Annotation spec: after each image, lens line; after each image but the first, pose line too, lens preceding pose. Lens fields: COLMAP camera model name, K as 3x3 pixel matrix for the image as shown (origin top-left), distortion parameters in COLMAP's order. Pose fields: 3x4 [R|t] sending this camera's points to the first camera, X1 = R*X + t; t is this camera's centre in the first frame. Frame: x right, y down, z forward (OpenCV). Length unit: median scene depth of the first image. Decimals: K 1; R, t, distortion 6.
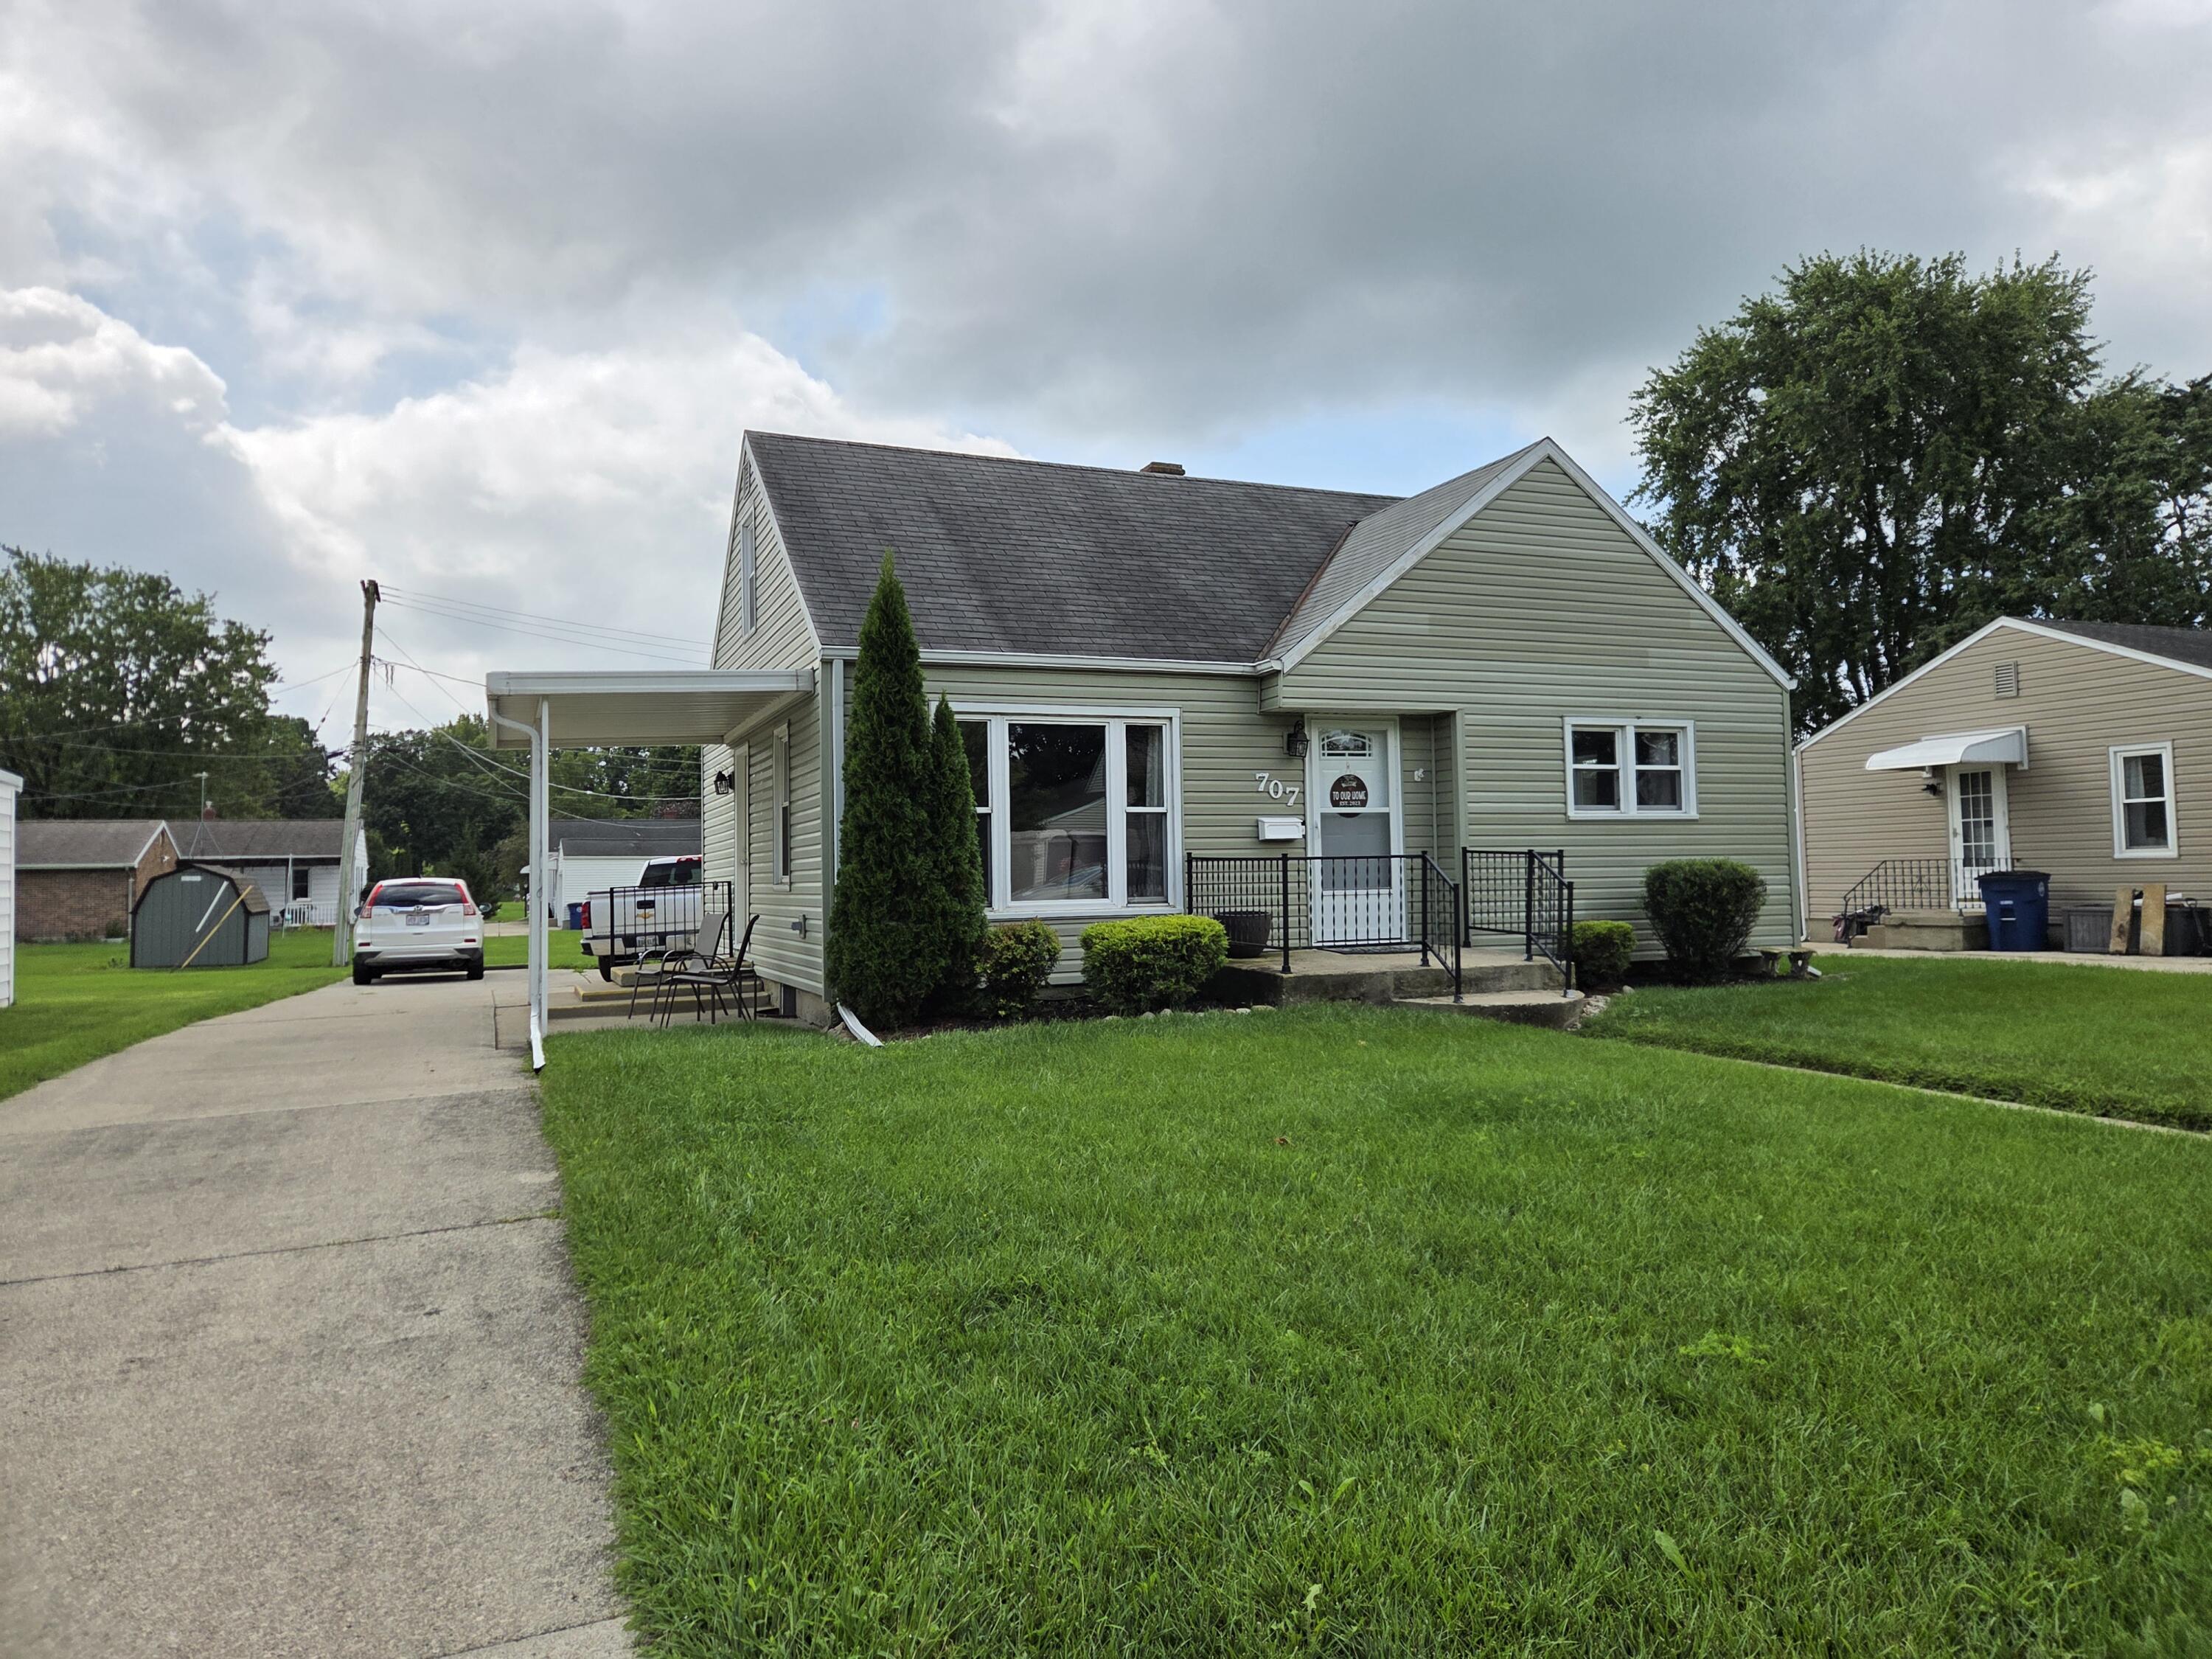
lens RADIAL K [[1491.7, 0, 1102.4], [0, 1491.7, 800.6], [0, 0, 1]] dist [0.062086, -0.054027]
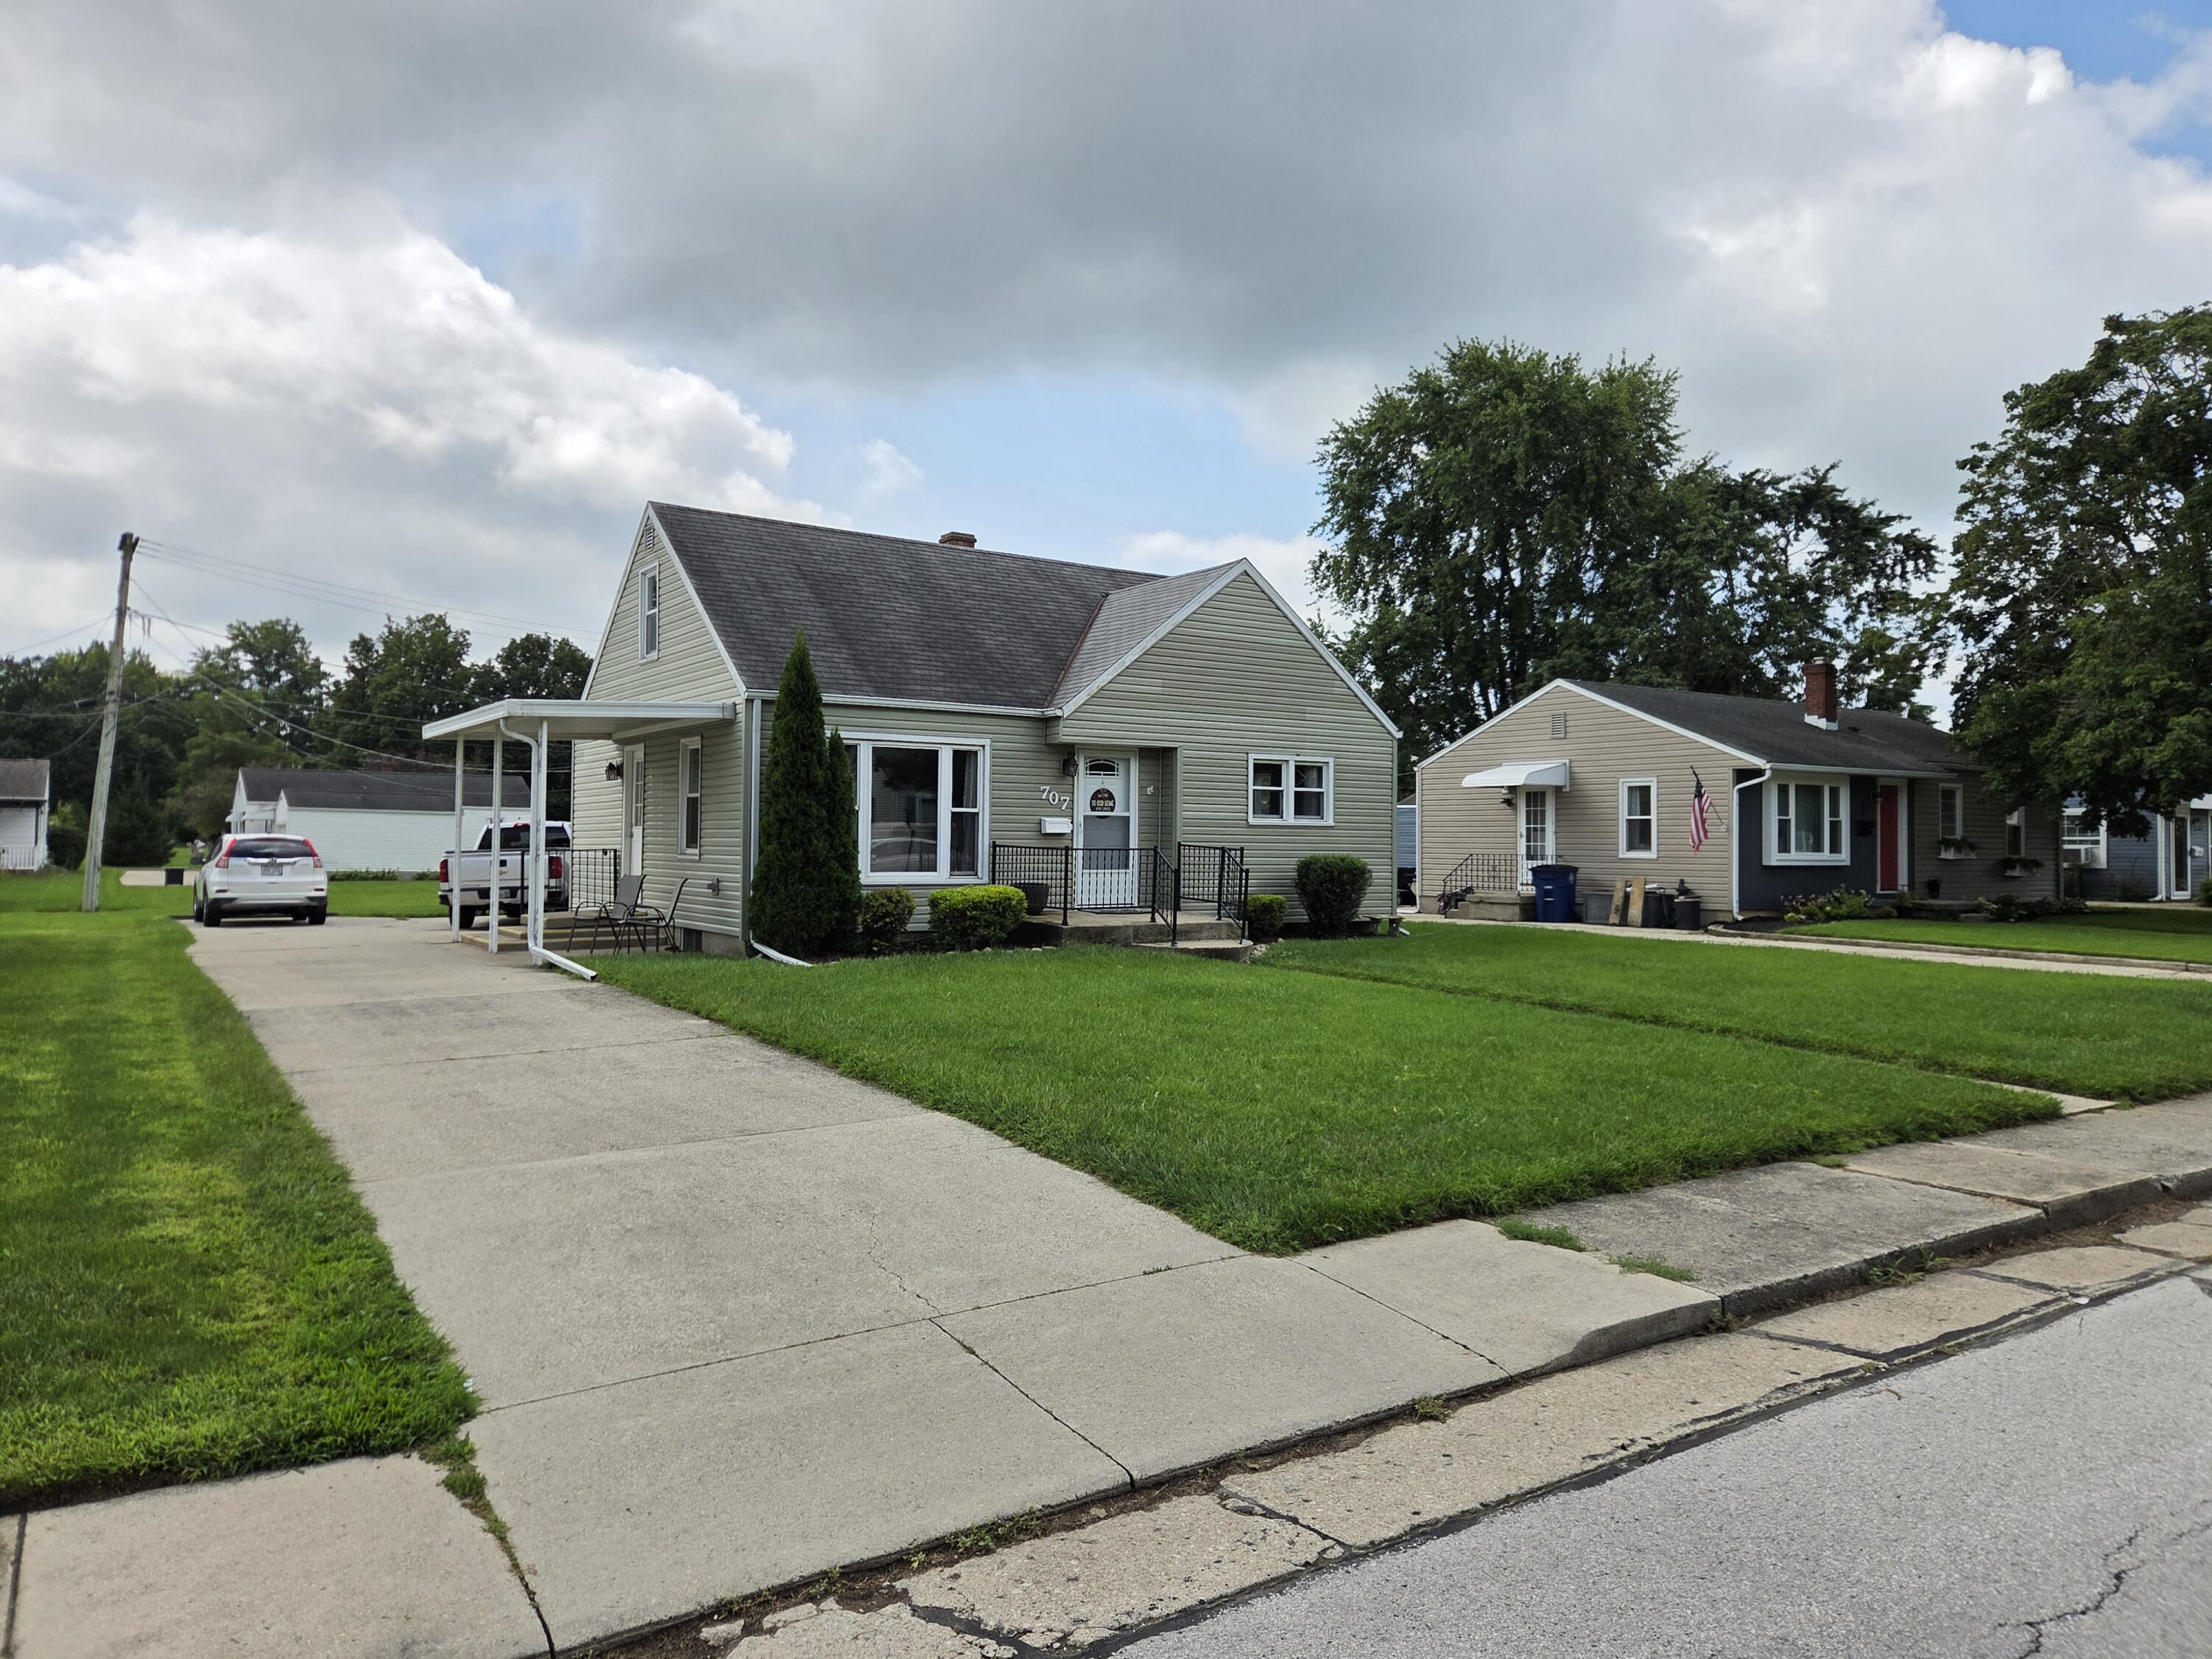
lens RADIAL K [[1489.5, 0, 1100.0], [0, 1489.5, 808.0], [0, 0, 1]] dist [0.065315, -0.044561]
pose [[0.979783, 0.033599, 0.197222, -0.112918], [-0.039093, 0.998947, 0.024028, -0.031757], [-0.196207, -0.031252, 0.980064, -0.377258]]
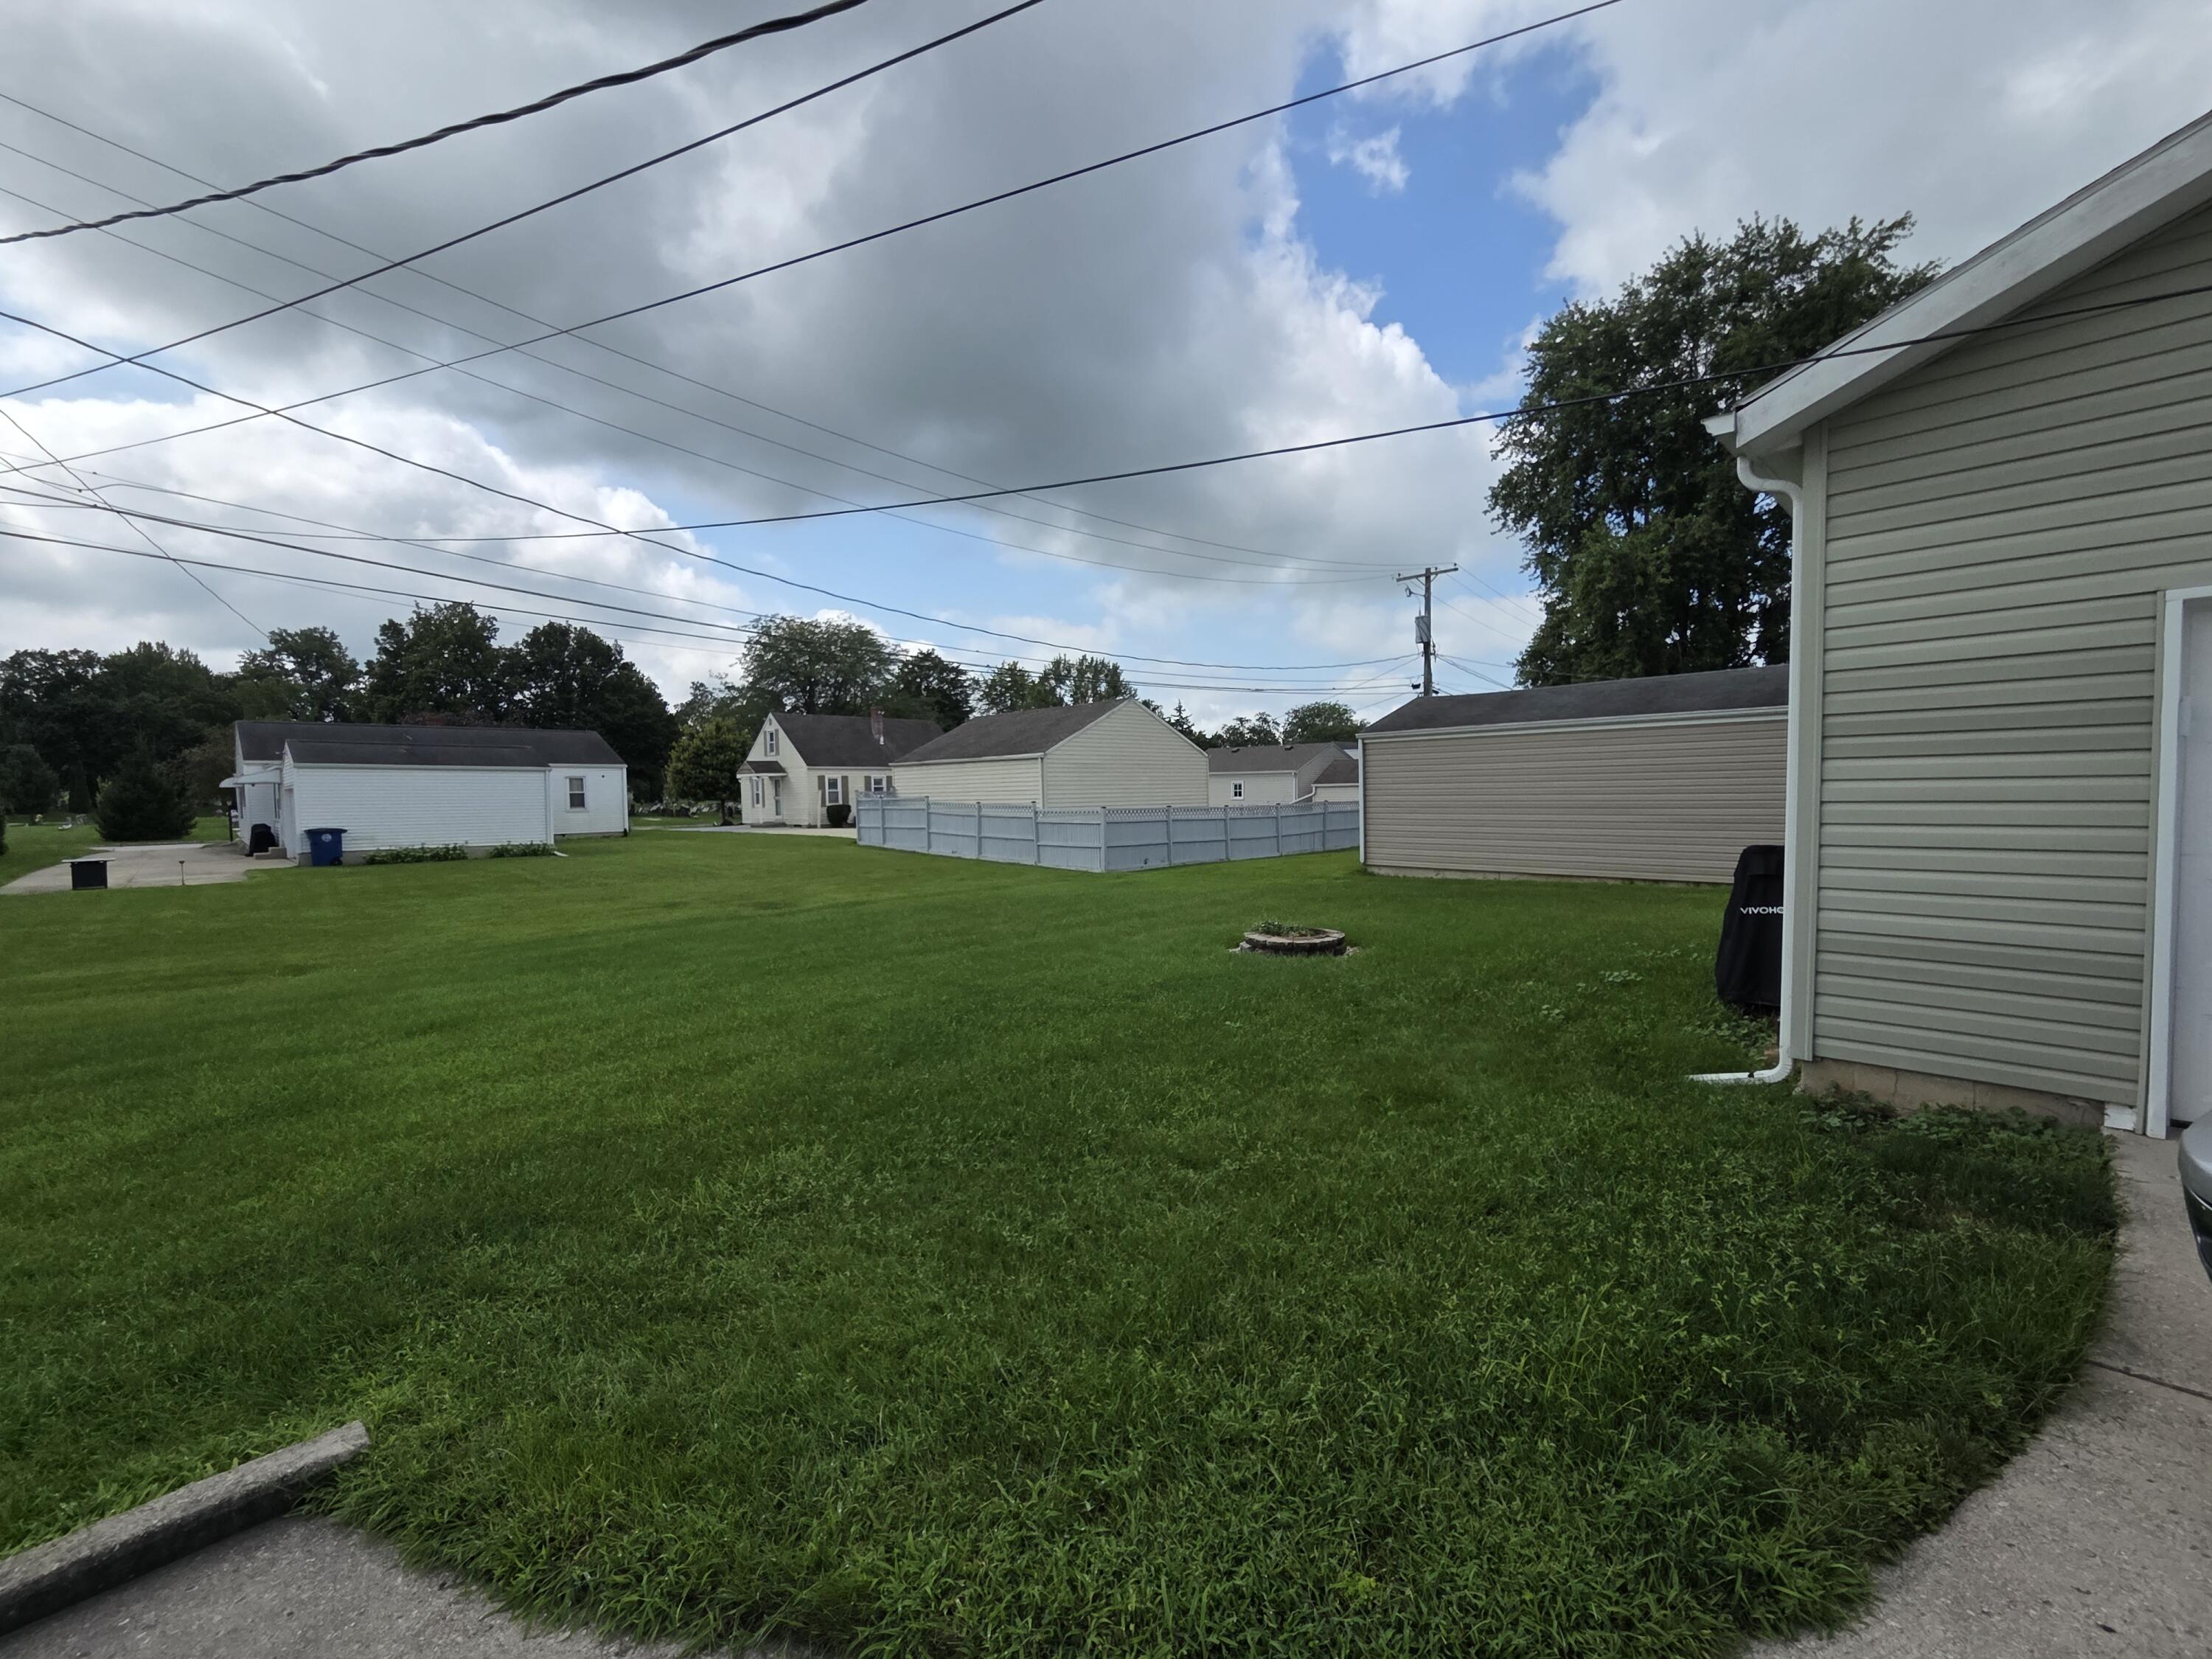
lens RADIAL K [[917.1, 0, 1097.5], [0, 917.1, 833.1], [0, 0, 1]] dist [0.004709, 0.000420]
pose [[0.924496, -0.013845, 0.380940, -0.684063], [-0.021645, 0.995821, 0.088723, 0.089331], [-0.380577, -0.090269, 0.920333, 1.772714]]
